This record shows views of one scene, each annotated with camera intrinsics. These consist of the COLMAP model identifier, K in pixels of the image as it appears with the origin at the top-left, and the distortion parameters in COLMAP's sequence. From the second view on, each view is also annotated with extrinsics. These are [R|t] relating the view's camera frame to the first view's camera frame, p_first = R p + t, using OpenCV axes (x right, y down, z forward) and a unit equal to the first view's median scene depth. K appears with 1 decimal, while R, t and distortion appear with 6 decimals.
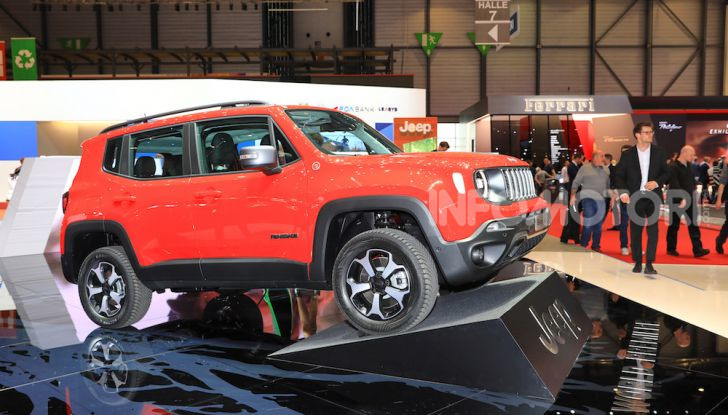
lens RADIAL K [[647.5, 0, 362.9], [0, 647.5, 203.2], [0, 0, 1]] dist [-0.015087, 0.033604]
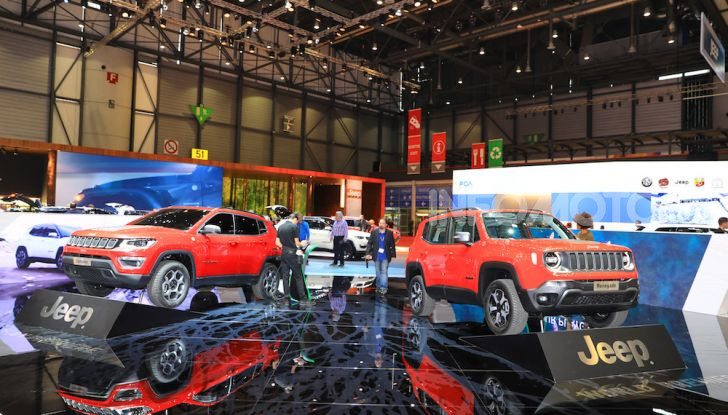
lens RADIAL K [[495.6, 0, 358.5], [0, 495.6, 205.9], [0, 0, 1]] dist [-0.103387, 0.075576]
pose [[0.706443, 0.010538, -0.707692, 0.149038], [-0.074630, 0.995424, -0.059676, -0.011387], [0.703824, 0.094972, 0.703997, -0.067742]]
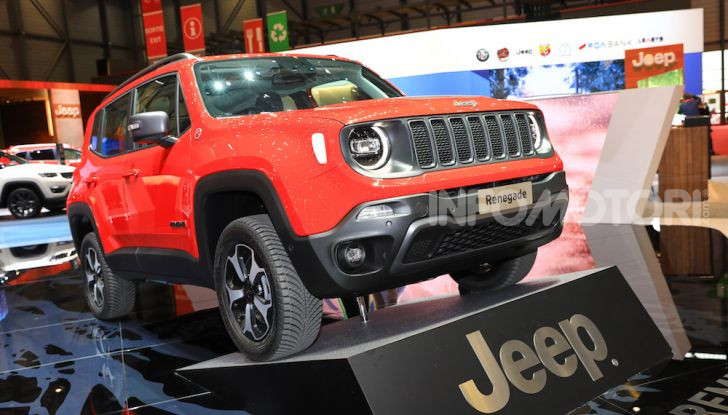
lens RADIAL K [[675.2, 0, 360.2], [0, 675.2, 208.3], [0, 0, 1]] dist [0.009046, 0.000000]
pose [[0.912254, -0.017575, -0.409248, 0.089386], [0.047322, 0.996912, 0.062673, -0.002026], [0.406882, -0.076540, 0.910268, 0.072270]]
